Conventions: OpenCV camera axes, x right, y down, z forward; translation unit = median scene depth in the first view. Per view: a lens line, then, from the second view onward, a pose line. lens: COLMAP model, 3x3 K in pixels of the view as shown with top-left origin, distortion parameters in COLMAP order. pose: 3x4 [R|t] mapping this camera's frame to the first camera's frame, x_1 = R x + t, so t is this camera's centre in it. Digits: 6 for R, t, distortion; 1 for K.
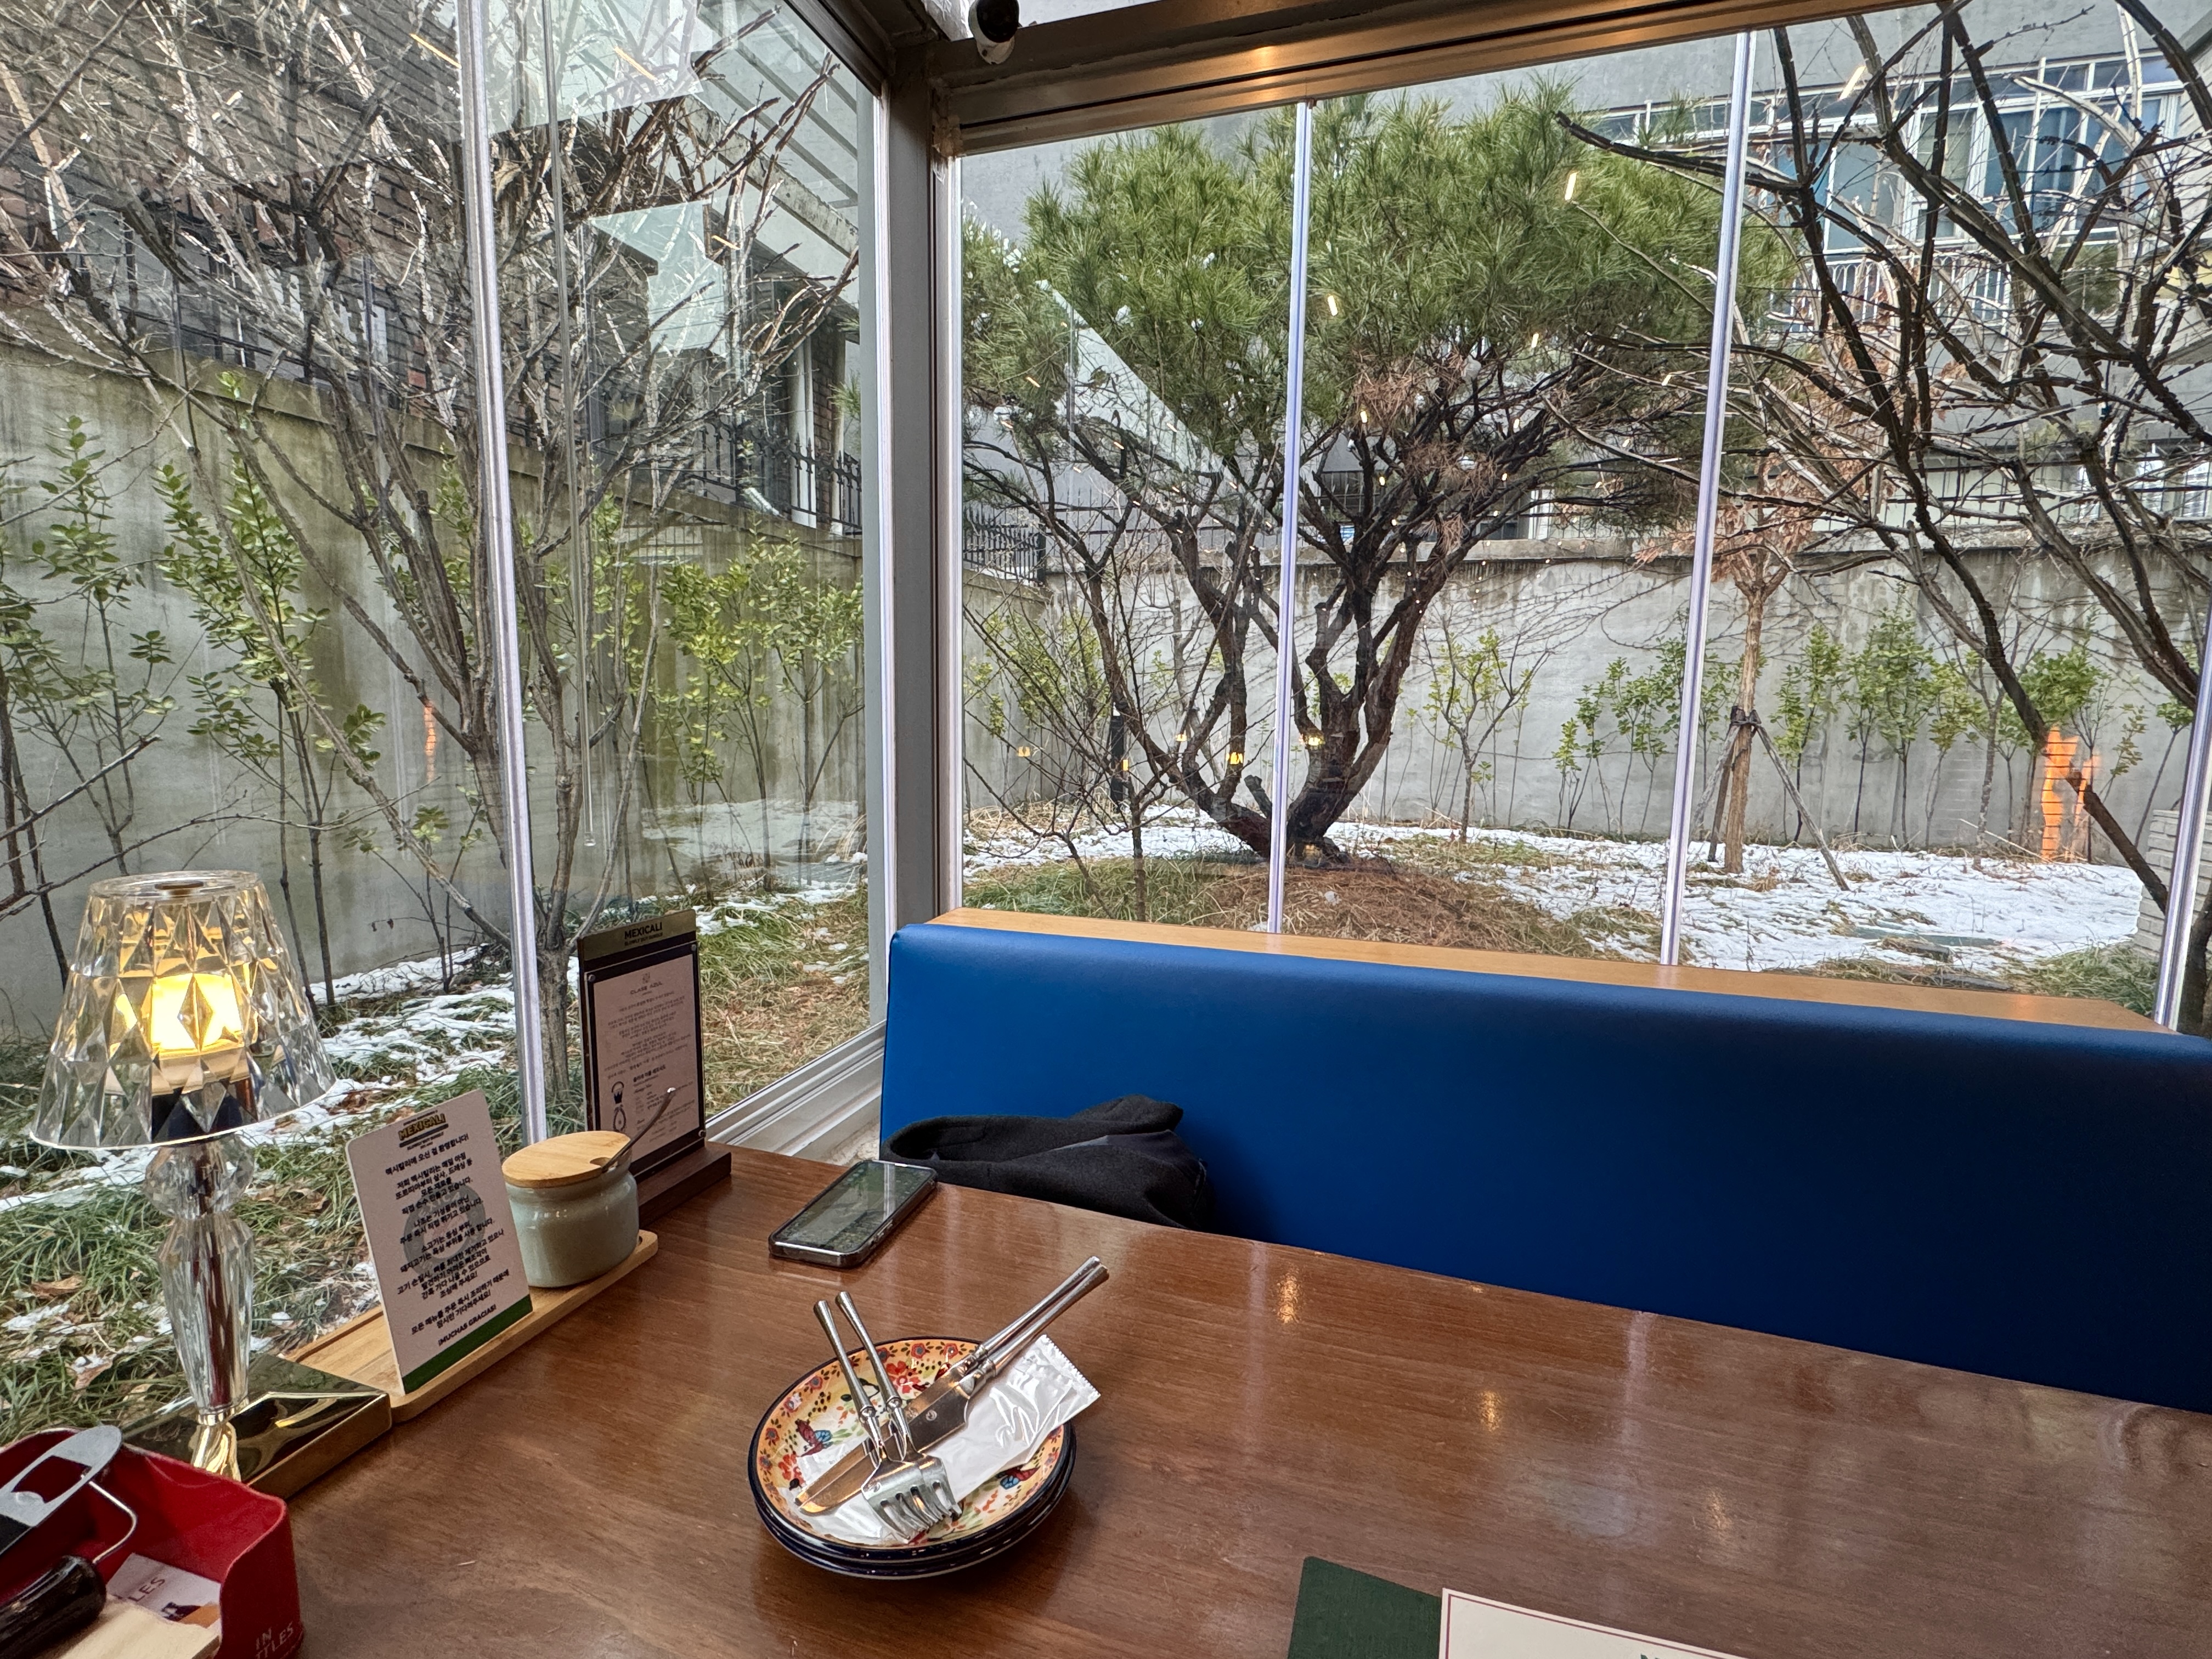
lens RADIAL K [[1044.8, 0, 1106.0], [0, 1044.8, 829.5], [0, 0, 1]] dist [0.018963, -0.010808]
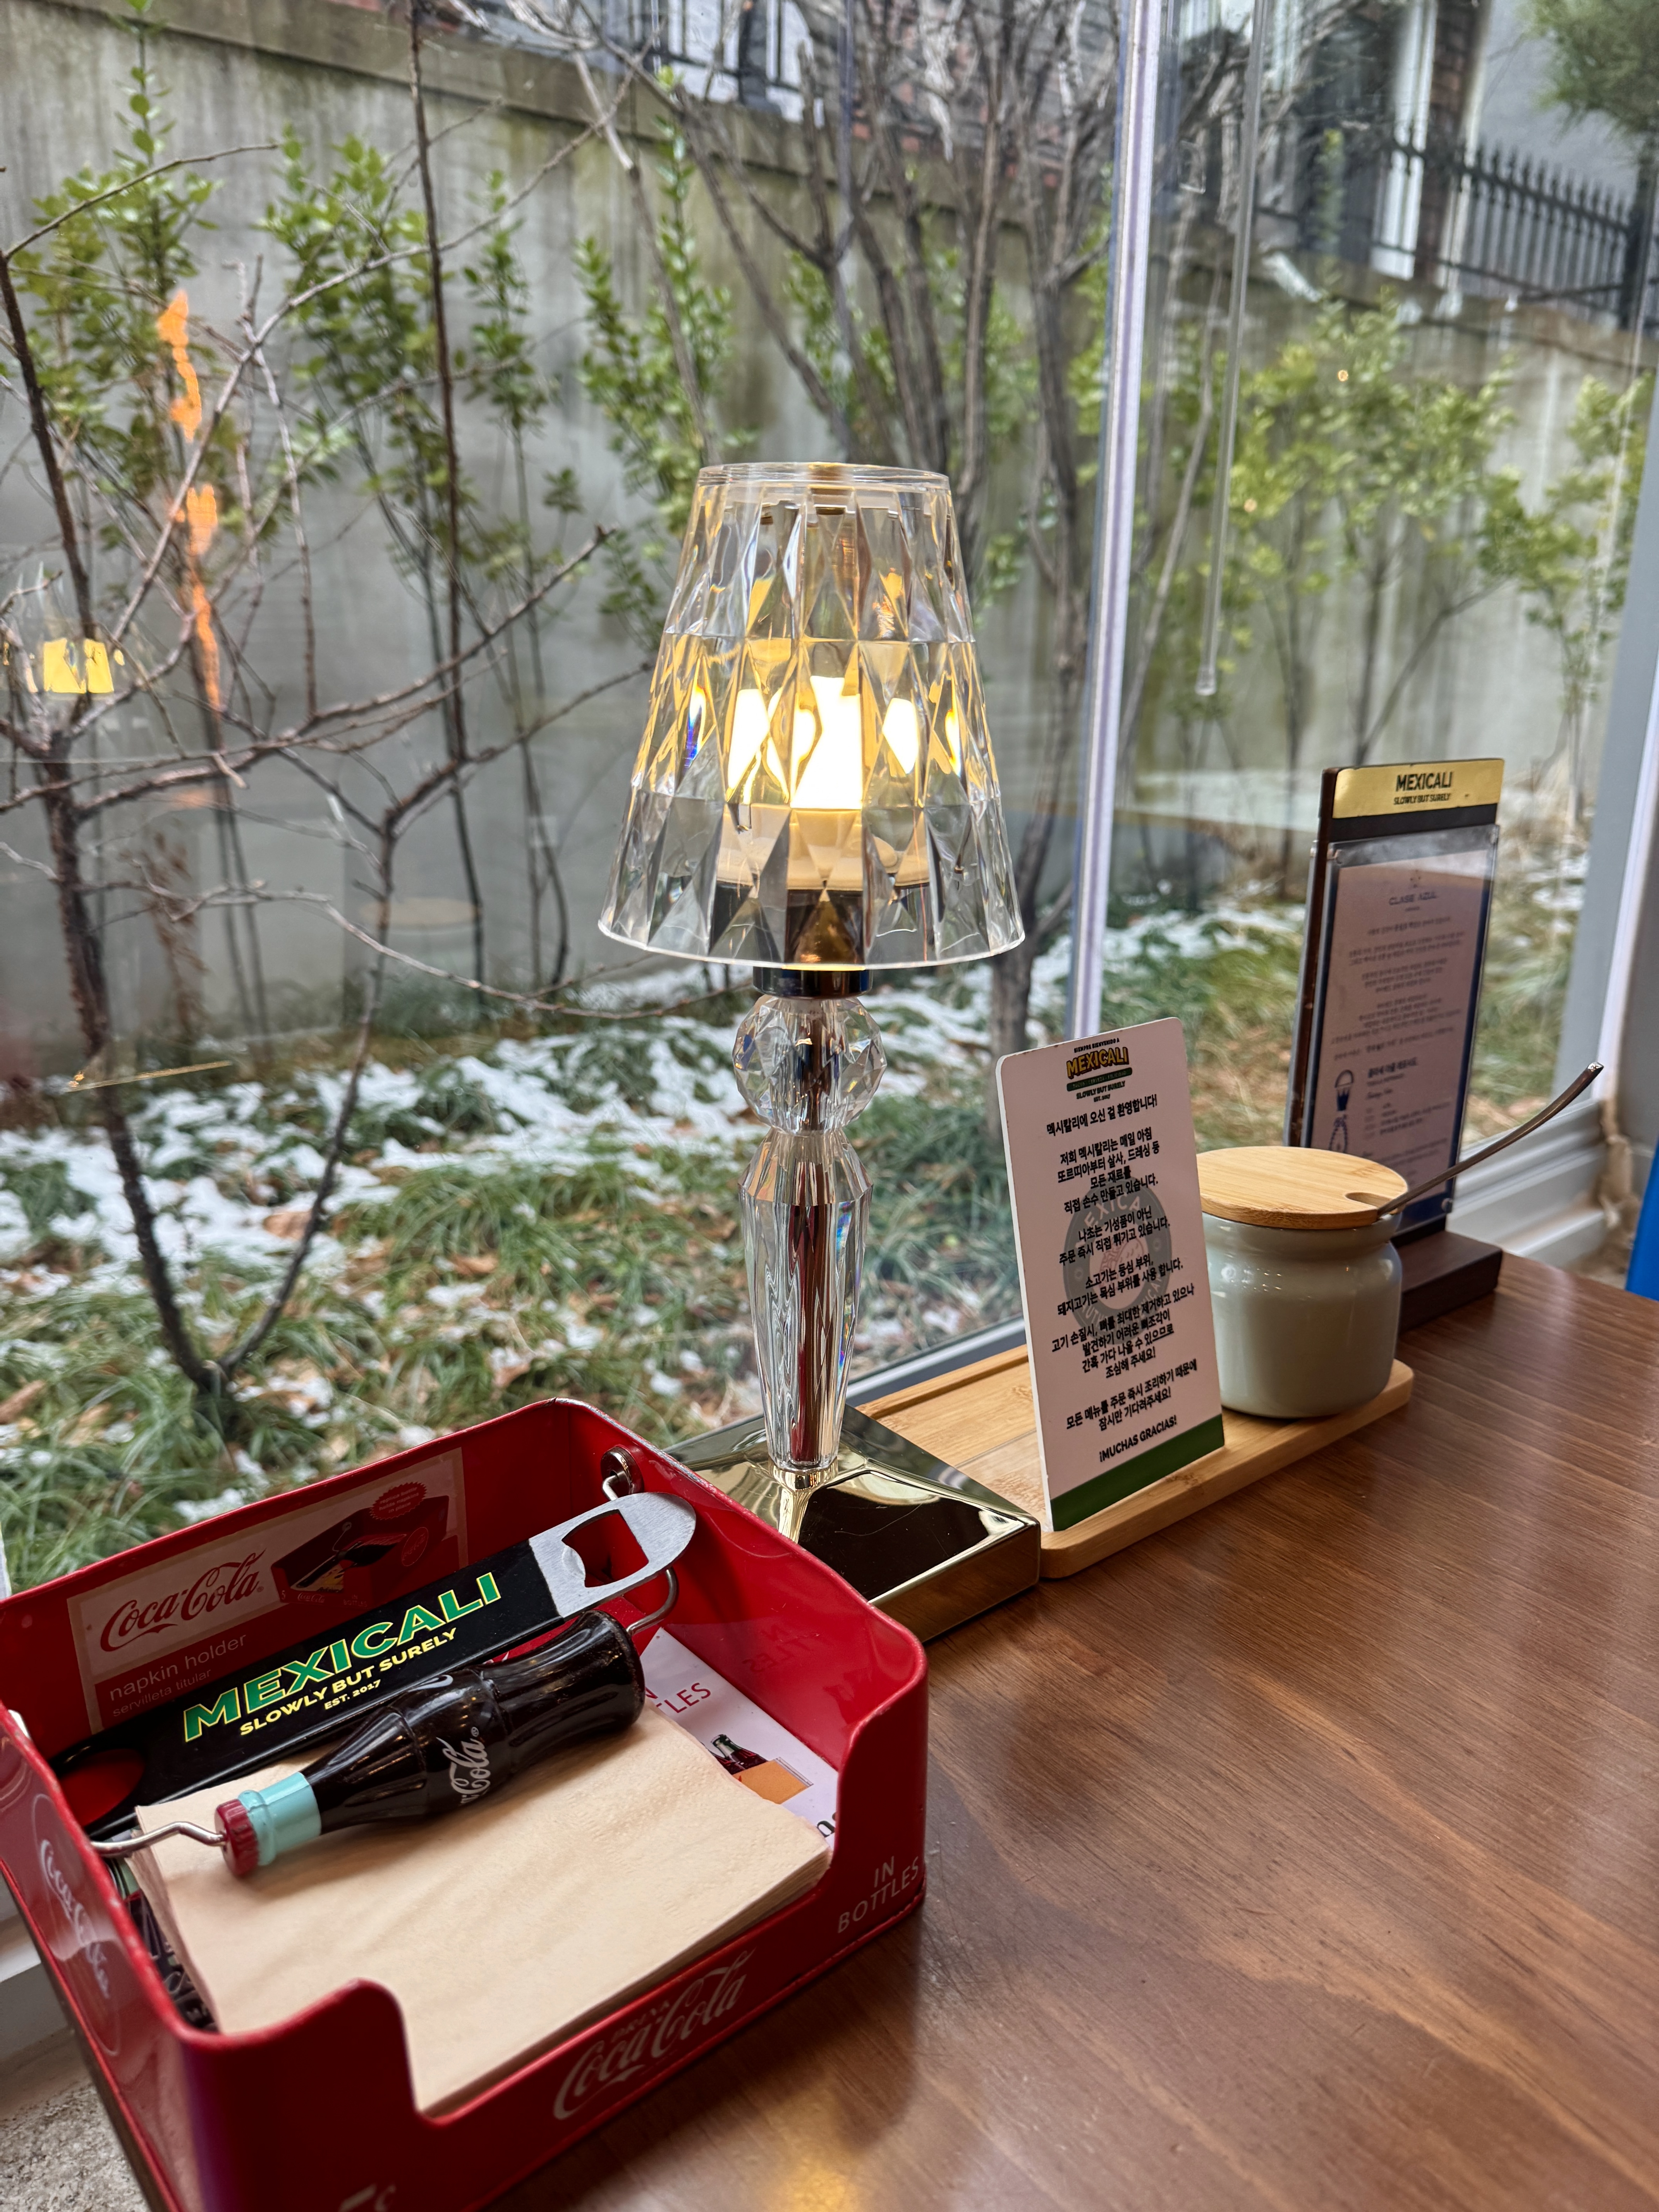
lens RADIAL K [[1587.8, 0, 829.5], [0, 1587.8, 1106.0], [0, 0, 1]] dist [0.157481, -0.311994]
pose [[0.848848, 0.150491, -0.506764, -0.153042], [-0.065505, 0.981179, 0.181651, 0.072182], [0.524563, -0.120999, 0.842730, 0.107696]]
